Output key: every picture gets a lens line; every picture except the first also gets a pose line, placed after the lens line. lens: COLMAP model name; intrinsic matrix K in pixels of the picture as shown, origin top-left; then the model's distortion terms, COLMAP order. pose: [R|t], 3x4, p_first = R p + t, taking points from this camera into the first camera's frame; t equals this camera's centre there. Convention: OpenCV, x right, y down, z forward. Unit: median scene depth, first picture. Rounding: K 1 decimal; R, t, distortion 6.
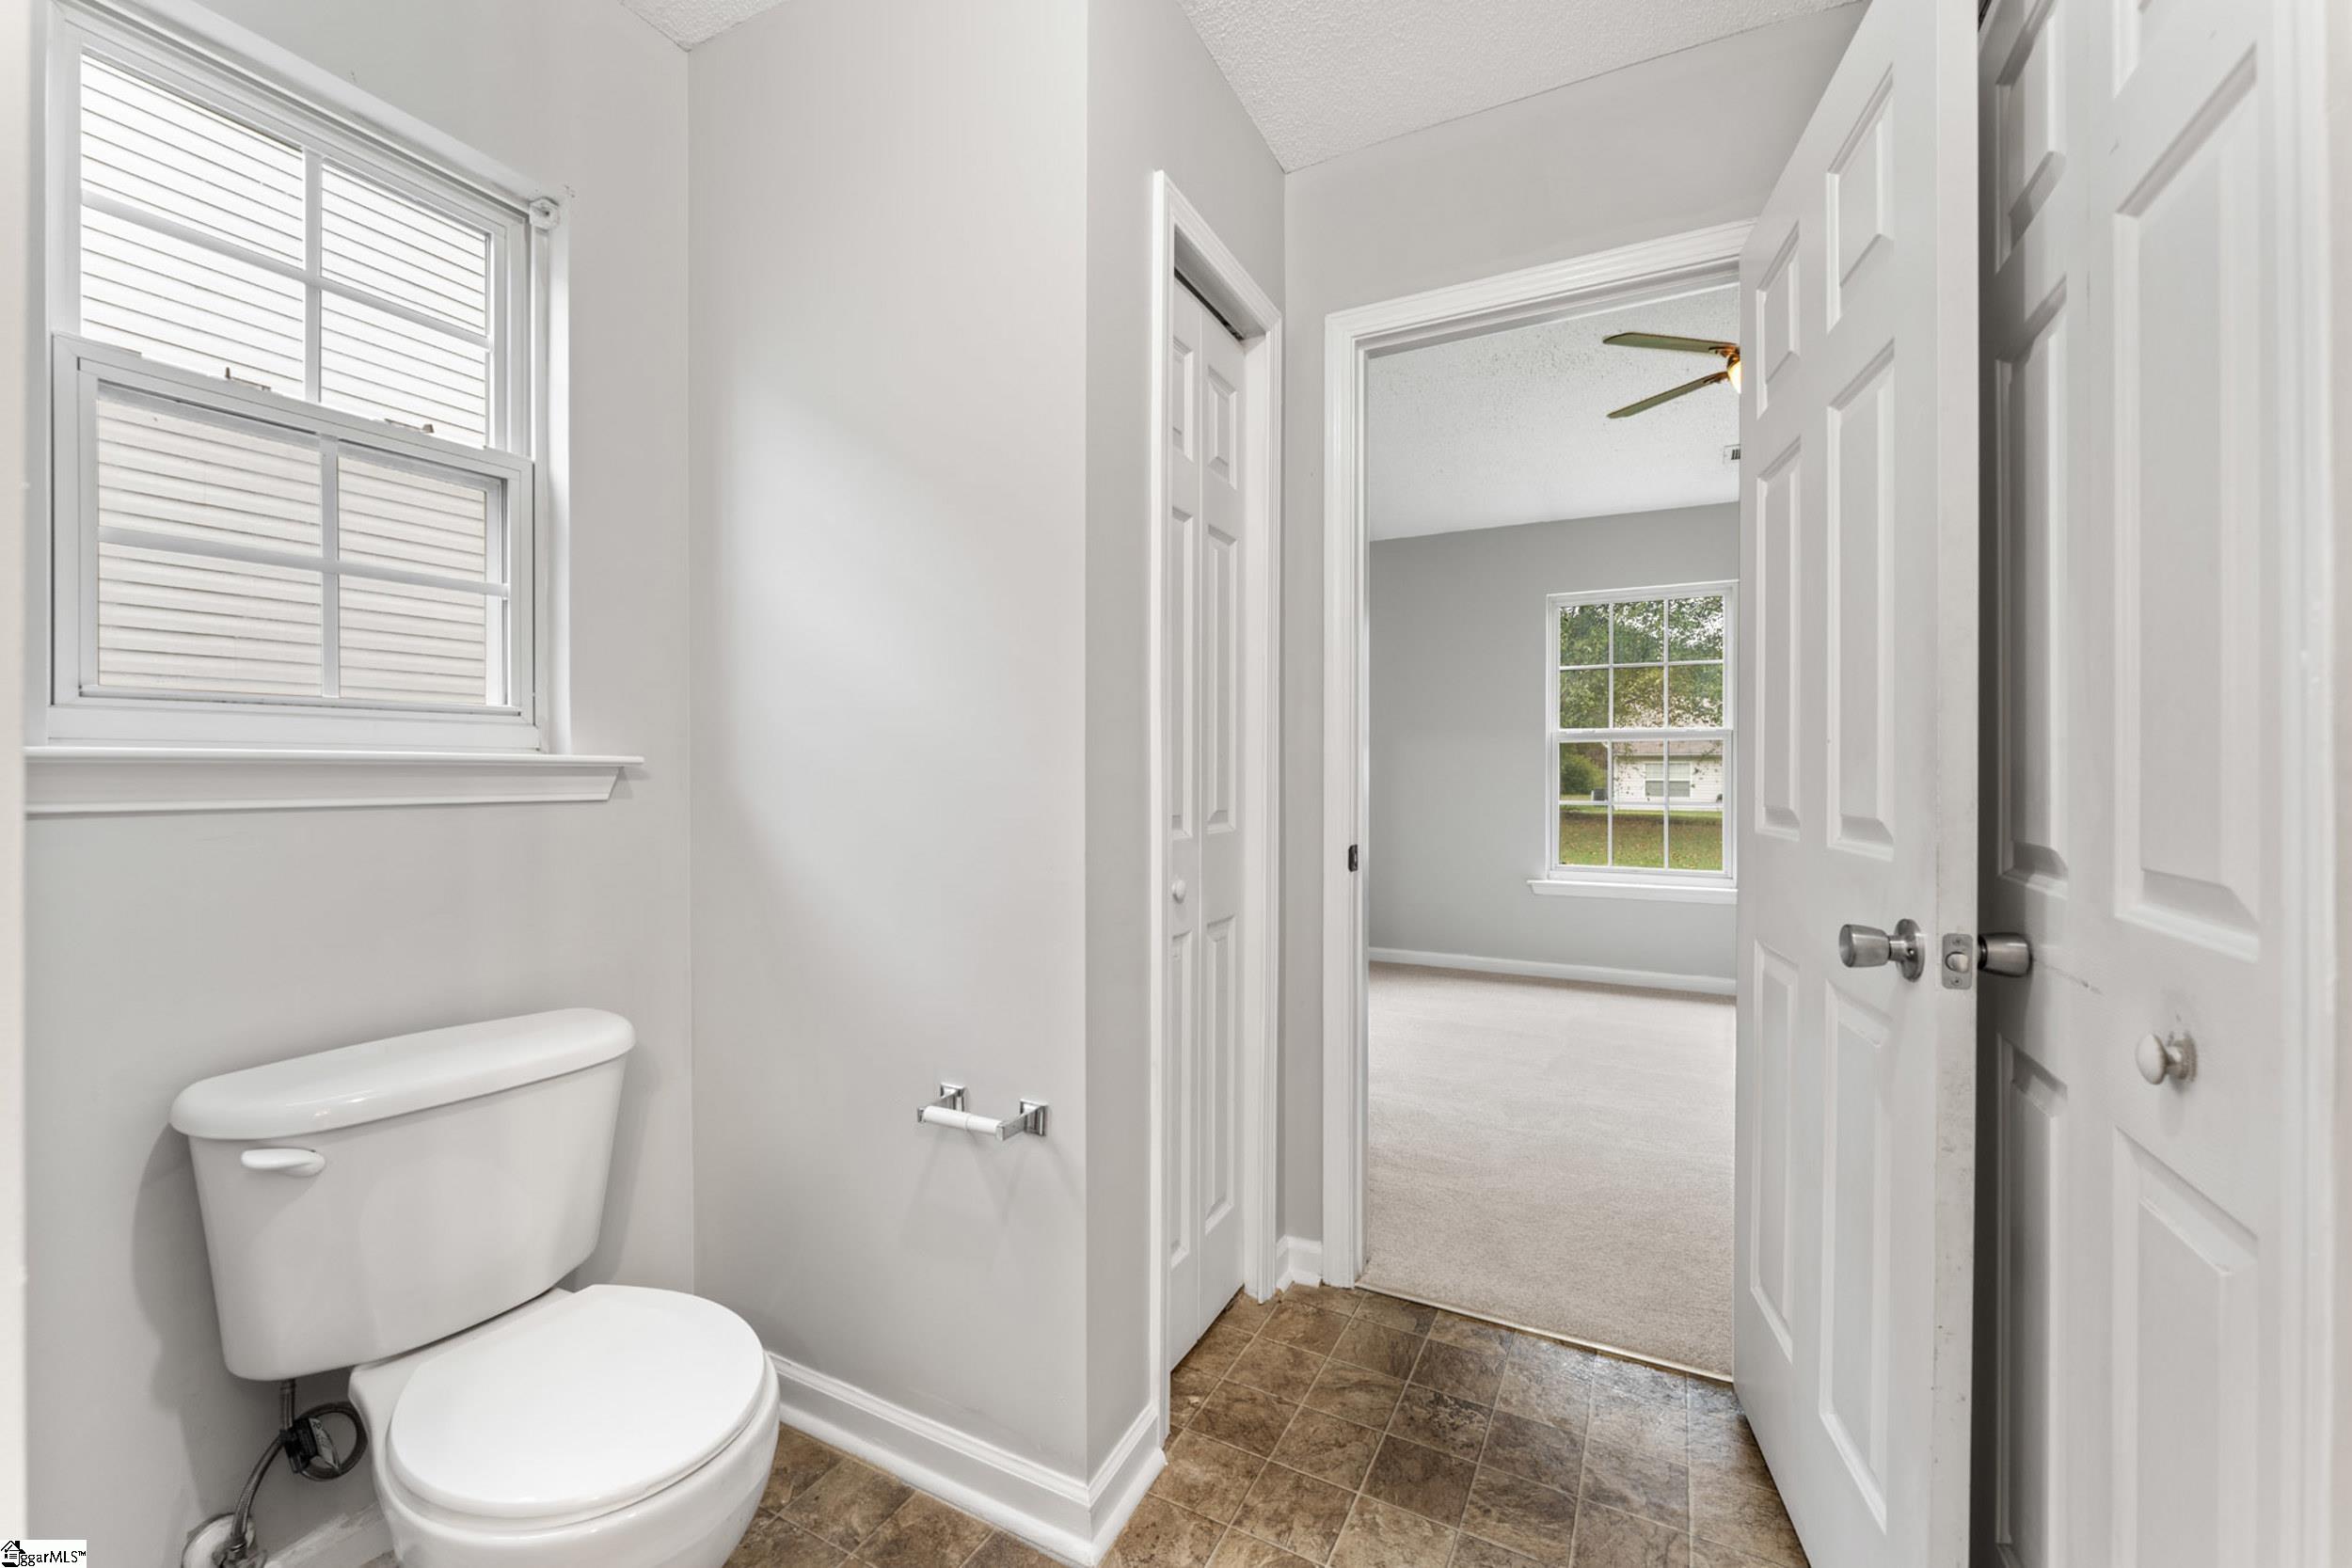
lens RADIAL K [[945.9, 0, 1171.4], [0, 945.9, 776.5], [0, 0, 1]] dist [-0.000916, -0.000186]
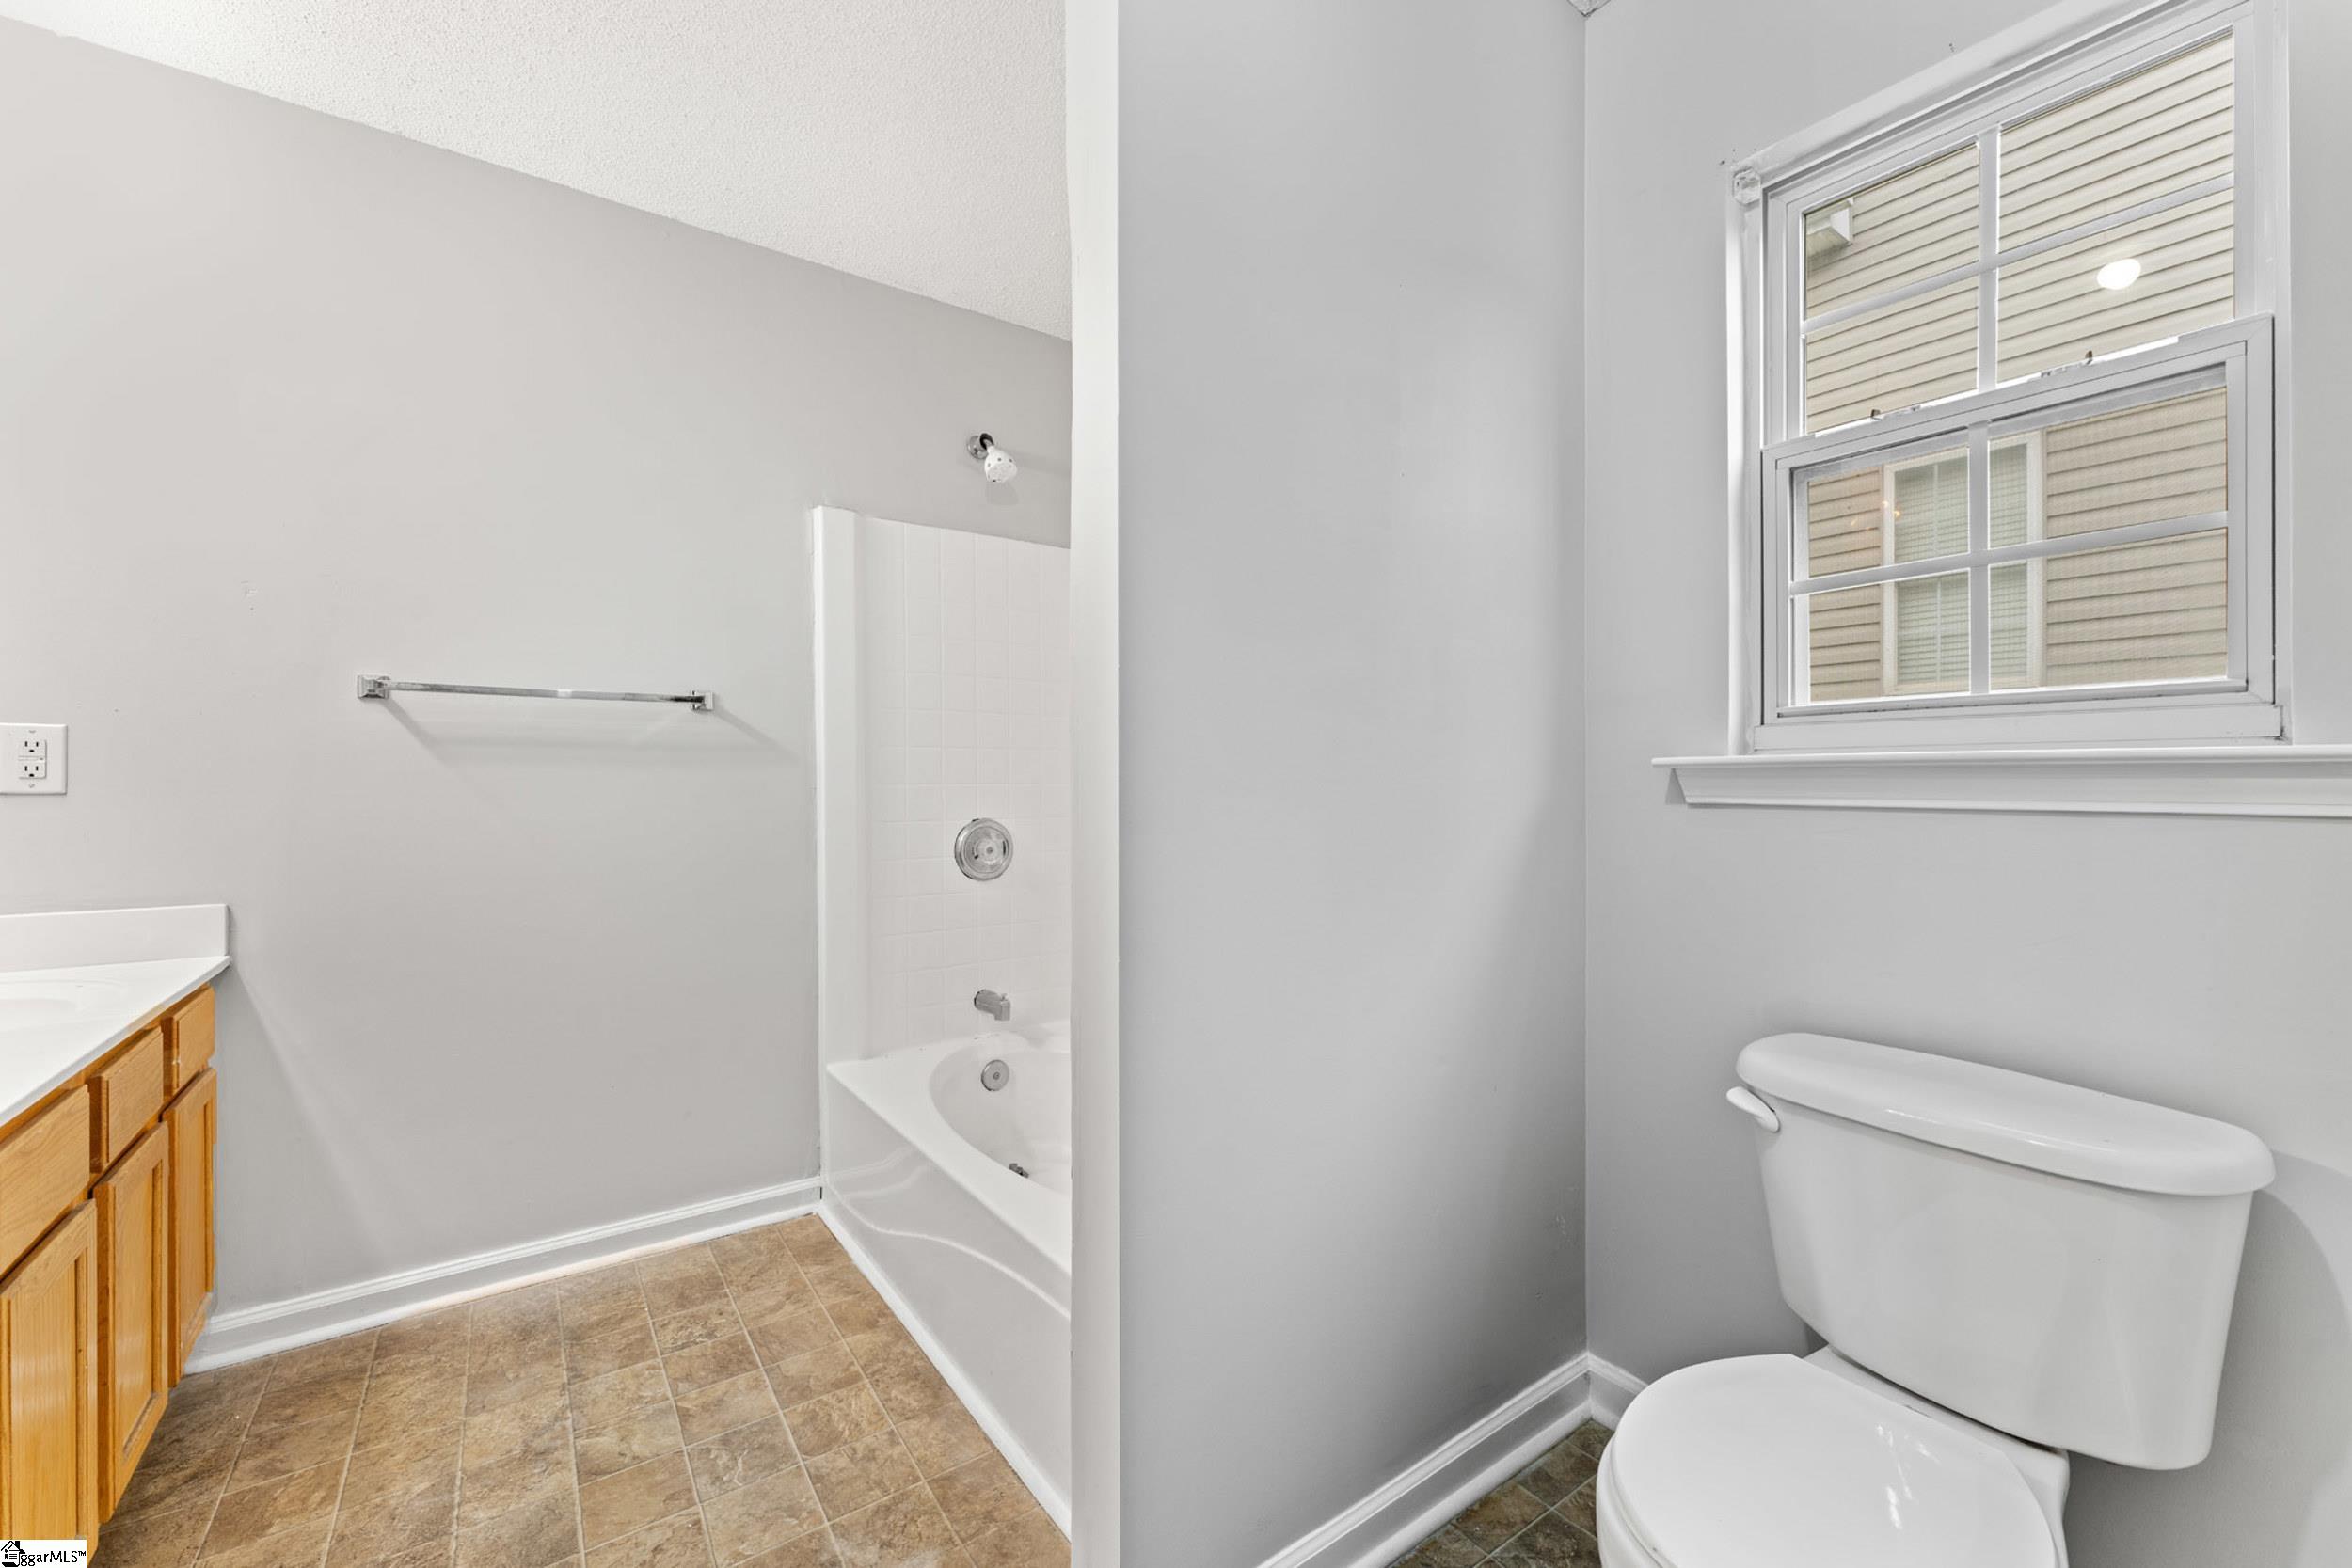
lens RADIAL K [[945.9, 0, 1161.9], [0, 945.9, 785.4], [0, 0, 1]] dist [-0.000916, -0.000186]
pose [[-0.450243, 0.006167, -0.892885, 0.337297], [0.002484, 0.999981, 0.005654, -0.000596], [0.892903, 0.000328, -0.450249, 0.685975]]
